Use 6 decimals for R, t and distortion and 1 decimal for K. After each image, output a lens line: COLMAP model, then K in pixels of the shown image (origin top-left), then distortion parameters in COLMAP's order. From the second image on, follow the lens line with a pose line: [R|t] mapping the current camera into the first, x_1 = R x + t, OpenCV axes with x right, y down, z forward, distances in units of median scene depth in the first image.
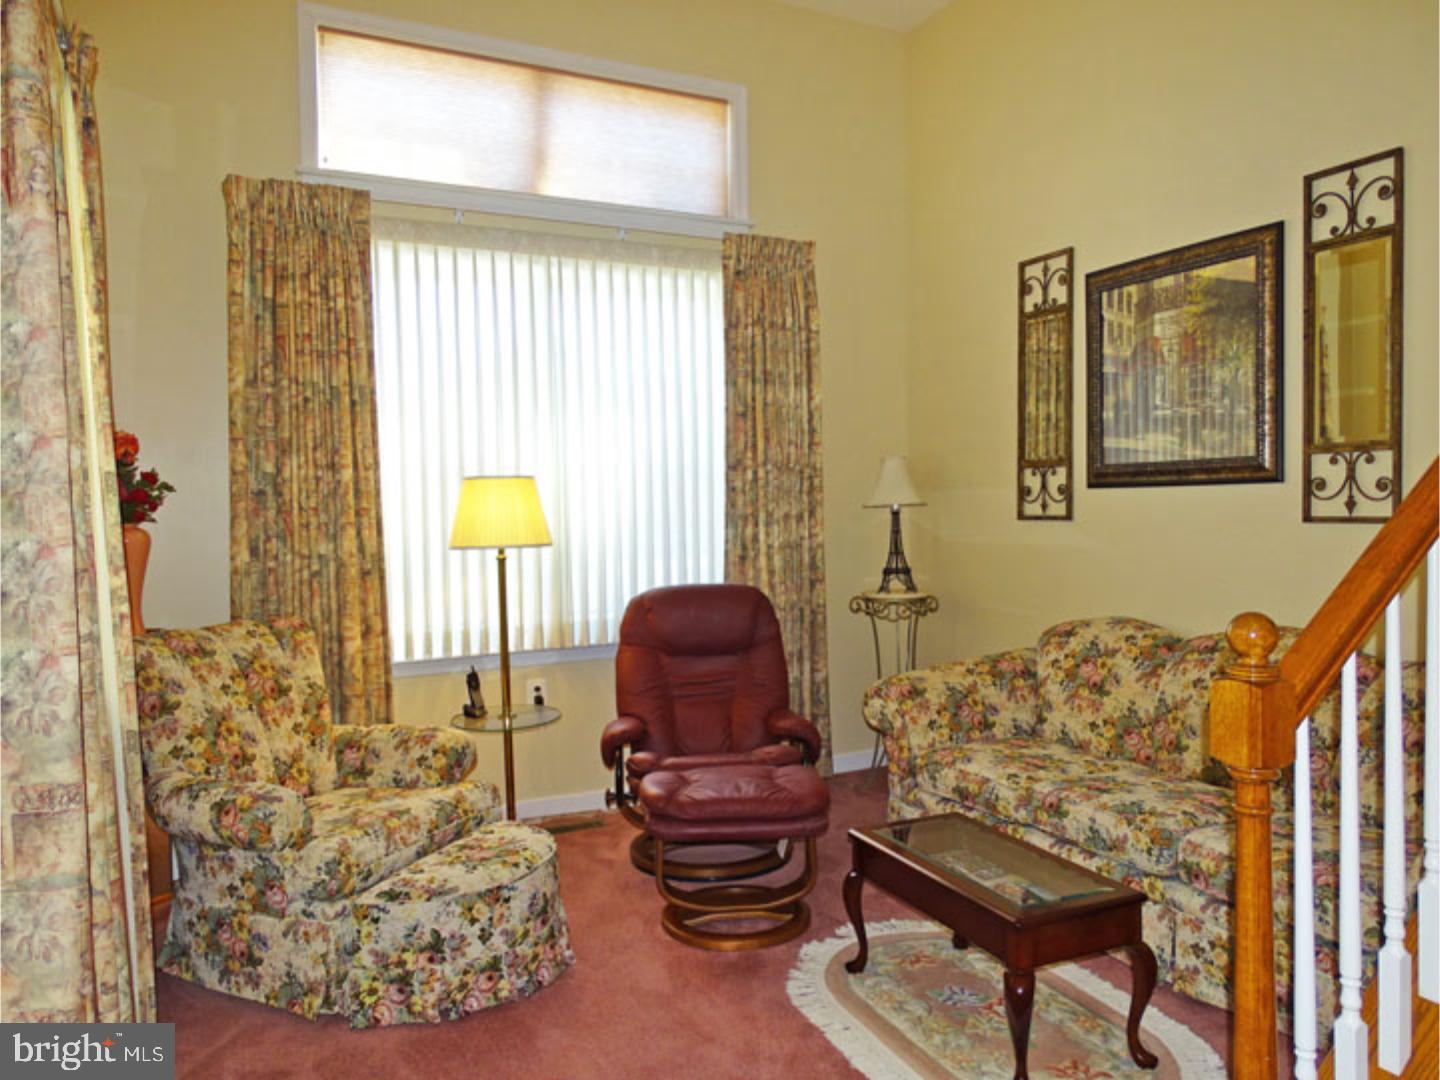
lens RADIAL K [[1019.2, 0, 725.6], [0, 1019.2, 540.7], [0, 0, 1]] dist [-0.019252, 0.011909]
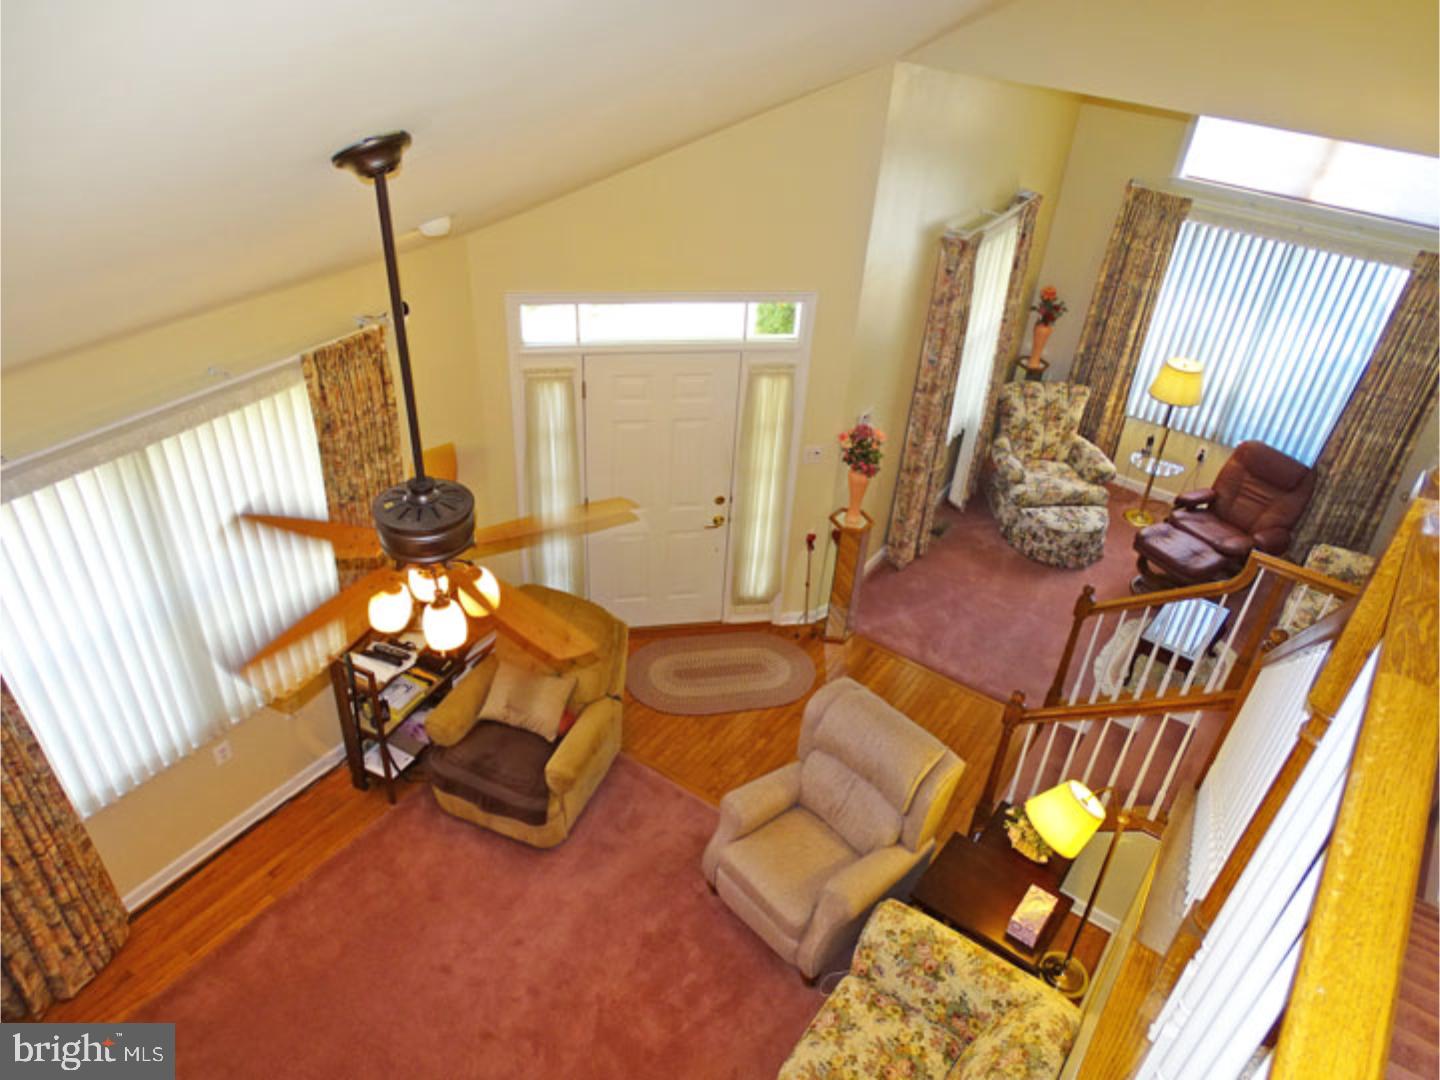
lens RADIAL K [[1019.2, 0, 719.9], [0, 1019.2, 542.3], [0, 0, 1]] dist [-0.019252, 0.011909]
pose [[0.481821, 0.547063, -0.684523, 1.079059], [-0.118137, 0.814600, 0.567865, -0.957465], [0.868270, -0.192742, 0.457119, -0.964281]]
